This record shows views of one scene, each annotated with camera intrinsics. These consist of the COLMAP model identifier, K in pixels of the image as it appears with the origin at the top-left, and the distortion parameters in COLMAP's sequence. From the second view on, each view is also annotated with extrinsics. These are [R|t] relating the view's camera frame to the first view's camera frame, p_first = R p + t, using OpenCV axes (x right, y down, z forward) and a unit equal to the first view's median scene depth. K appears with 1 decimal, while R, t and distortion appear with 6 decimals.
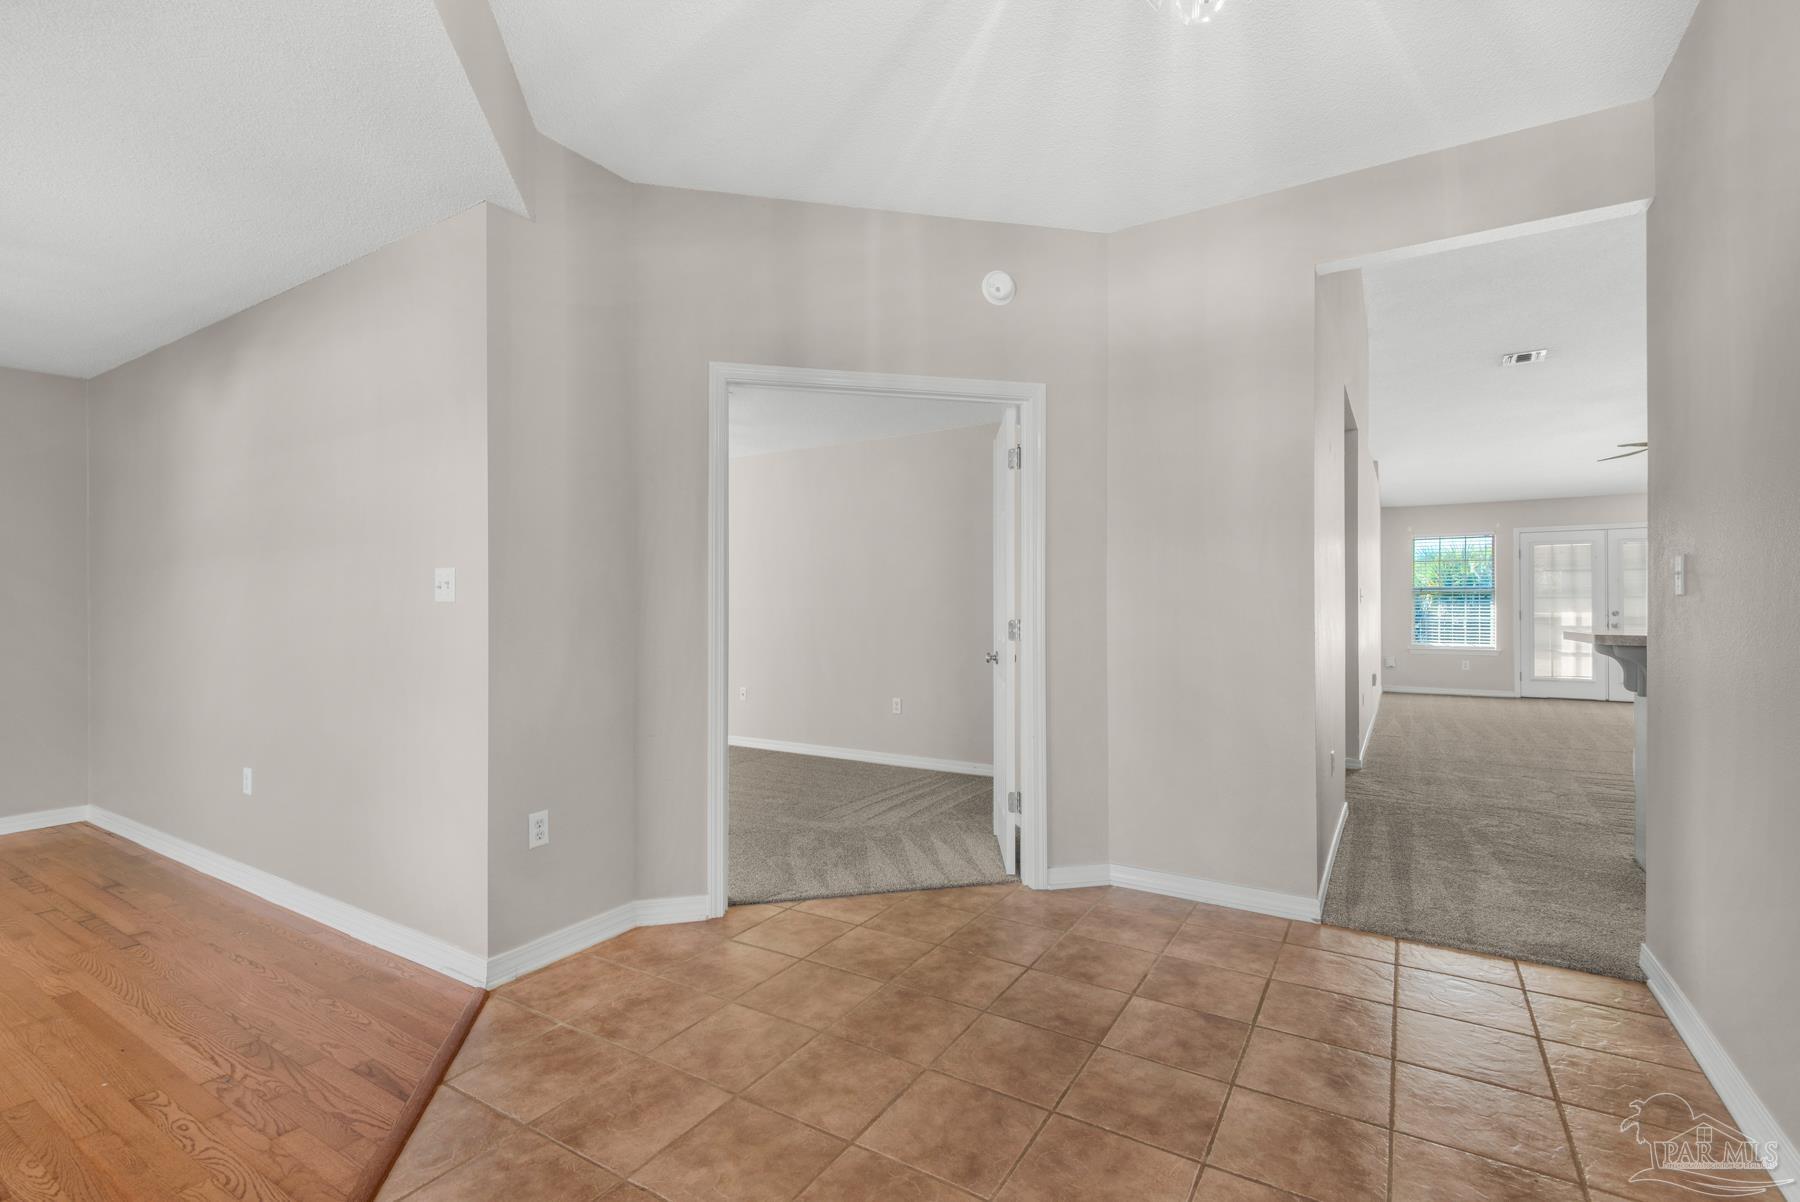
lens RADIAL K [[817.5, 0, 900.0], [0, 817.5, 601.0], [0, 0, 1]] dist [0.000058, 0.000005]
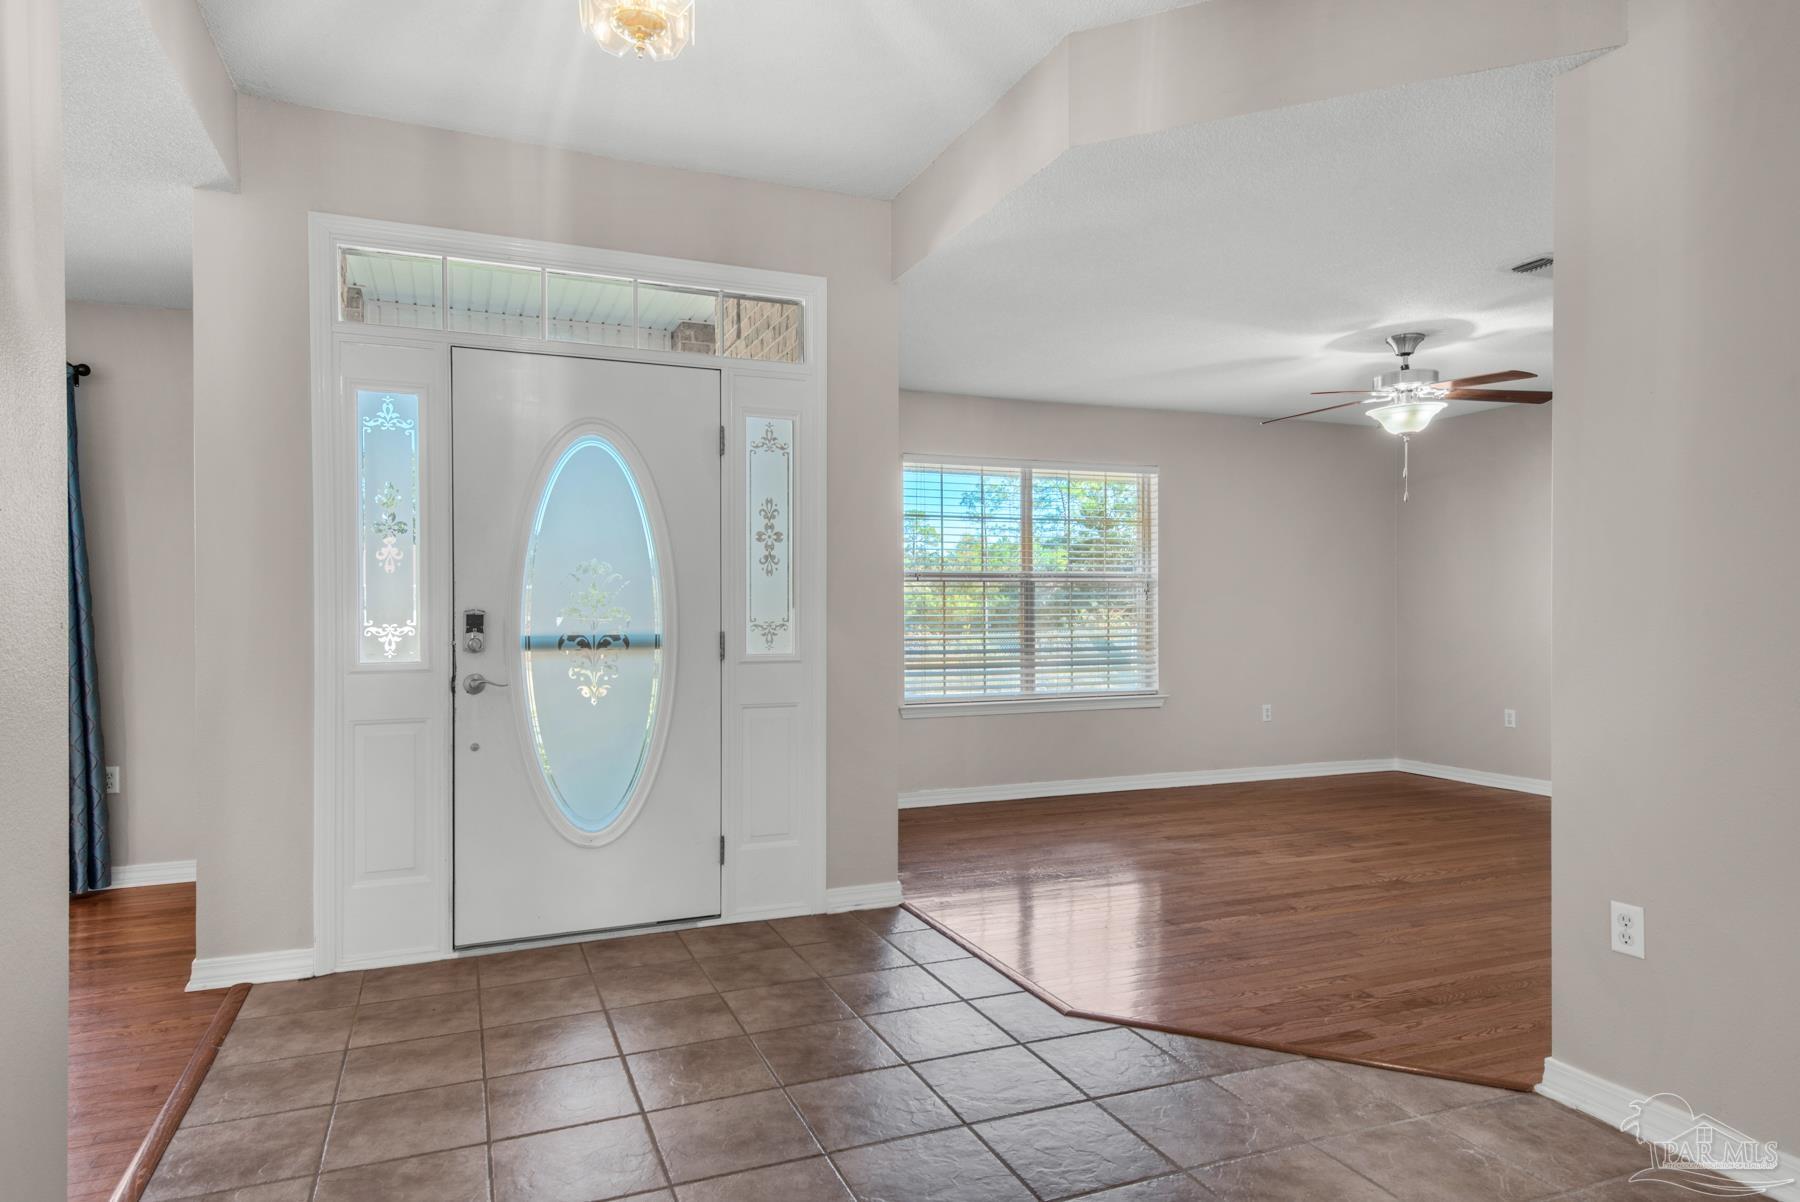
lens RADIAL K [[1061.4, 0, 900.0], [0, 1061.4, 601.0], [0, 0, 1]] dist [-0.000108, -0.000056]
pose [[-0.582100, -0.002518, -0.813113, 0.778418], [0.005638, 0.999959, -0.007132, 0.006092], [0.813098, -0.008736, -0.582062, 1.238204]]
